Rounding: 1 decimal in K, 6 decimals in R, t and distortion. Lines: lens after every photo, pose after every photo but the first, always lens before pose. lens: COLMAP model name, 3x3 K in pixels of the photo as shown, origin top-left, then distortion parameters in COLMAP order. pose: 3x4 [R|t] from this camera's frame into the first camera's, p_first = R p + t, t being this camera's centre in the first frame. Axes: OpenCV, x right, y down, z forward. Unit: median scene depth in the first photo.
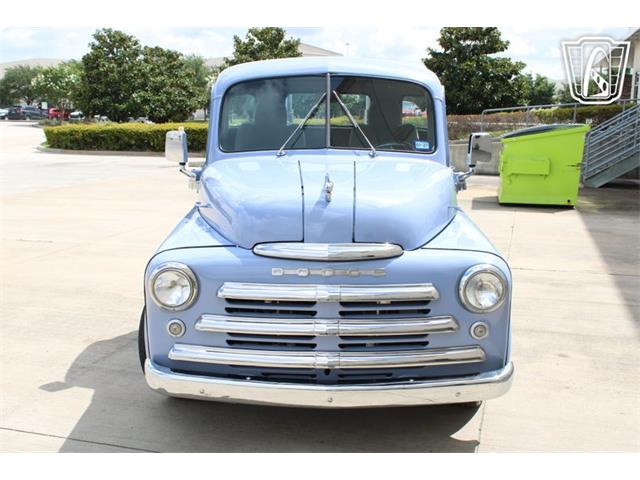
lens RADIAL K [[695.4, 0, 322.5], [0, 695.4, 242.4], [0, 0, 1]] dist [-0.130814, 0.164149]
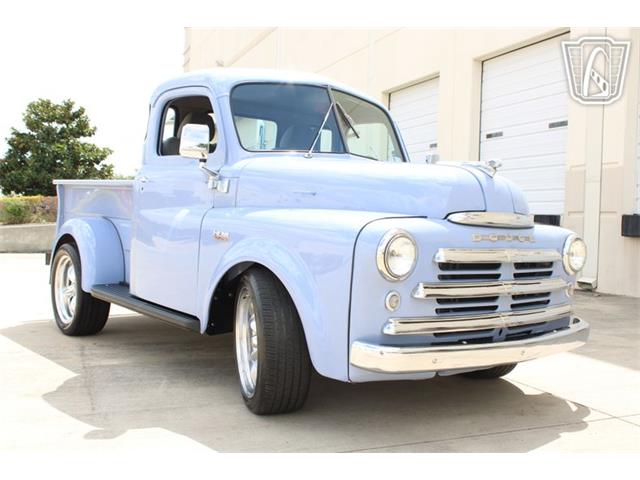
lens RADIAL K [[695.4, 0, 322.5], [0, 695.4, 242.4], [0, 0, 1]] dist [-0.130814, 0.164149]
pose [[0.777279, 0.001118, 0.629155, -0.162044], [0.088964, 0.989755, -0.111667, 0.025960], [-0.622834, 0.142769, 0.769217, 0.058712]]
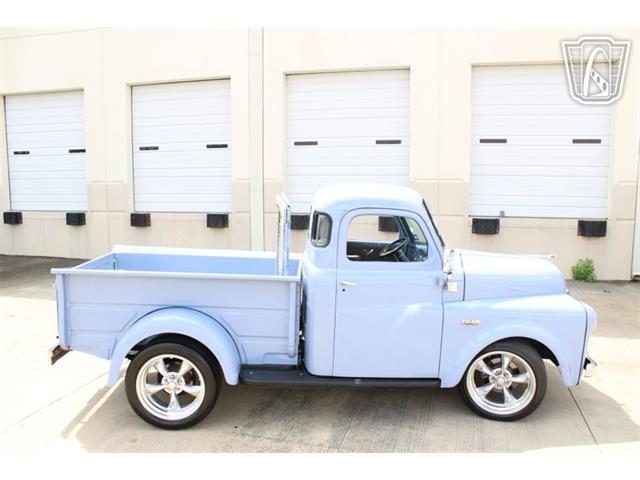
lens RADIAL K [[539.1, 0, 324.4], [0, 539.1, 245.2], [0, 0, 1]] dist [-0.167881, 0.147196]
pose [[-0.034178, -0.129507, 0.990989, -0.292696], [0.182459, 0.974095, 0.133592, -0.085196], [-0.982619, 0.185381, -0.009663, 0.309111]]
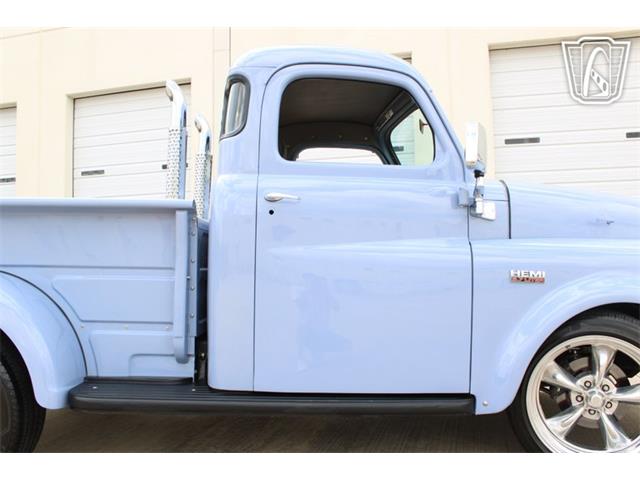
lens RADIAL K [[590.3, 0, 325.3], [0, 590.3, 241.6], [0, 0, 1]] dist [-0.159410, 0.177025]
pose [[-0.023002, 0.026851, 0.999375, -0.187446], [0.203440, 0.978849, -0.021617, -0.018156], [-0.978817, 0.202816, -0.027978, 0.294677]]
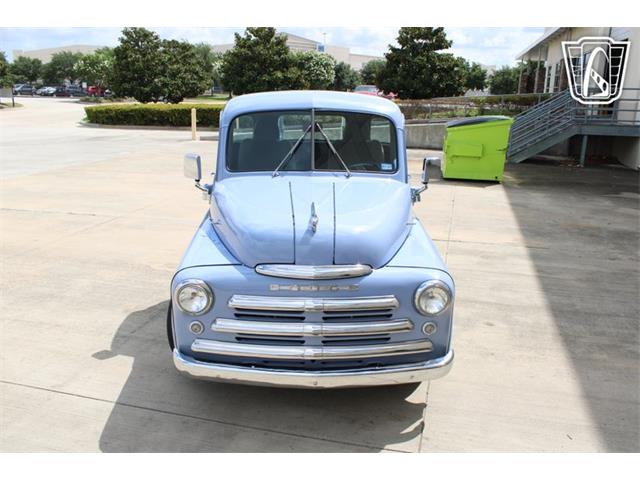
lens RADIAL K [[539.1, 0, 324.4], [0, 539.1, 245.2], [0, 0, 1]] dist [-0.167881, 0.147196]
pose [[0.999319, -0.000337, 0.036885, -0.001631], [-0.003479, 0.994641, 0.103333, -0.024523], [-0.036722, -0.103391, 0.993963, 0.002583]]
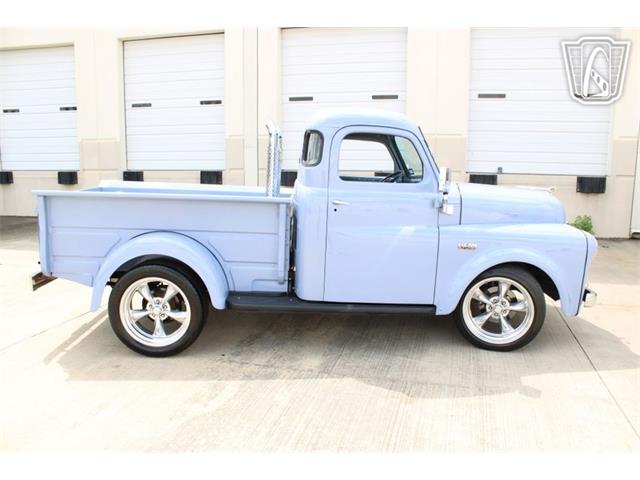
lens RADIAL K [[539.1, 0, 324.4], [0, 539.1, 245.2], [0, 0, 1]] dist [-0.167881, 0.147196]
pose [[-0.038634, -0.170430, 0.984612, -0.287294], [0.177212, 0.968560, 0.174604, -0.057725], [-0.983414, 0.181231, -0.007217, 0.311104]]
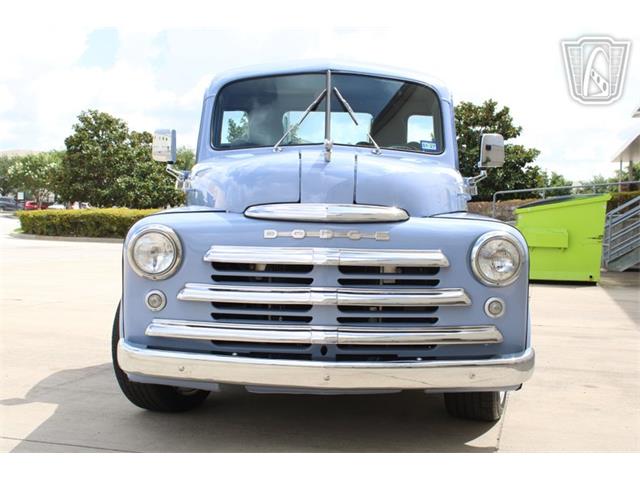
lens RADIAL K [[761.2, 0, 320.0], [0, 761.2, 240.0], [0, 0, 1]] dist [-0.082785, 0.052399]
pose [[0.999900, 0.014097, -0.001066, 0.000150], [-0.014092, 0.987765, -0.155313, 0.036017], [-0.001136, 0.155312, 0.987865, 0.003088]]
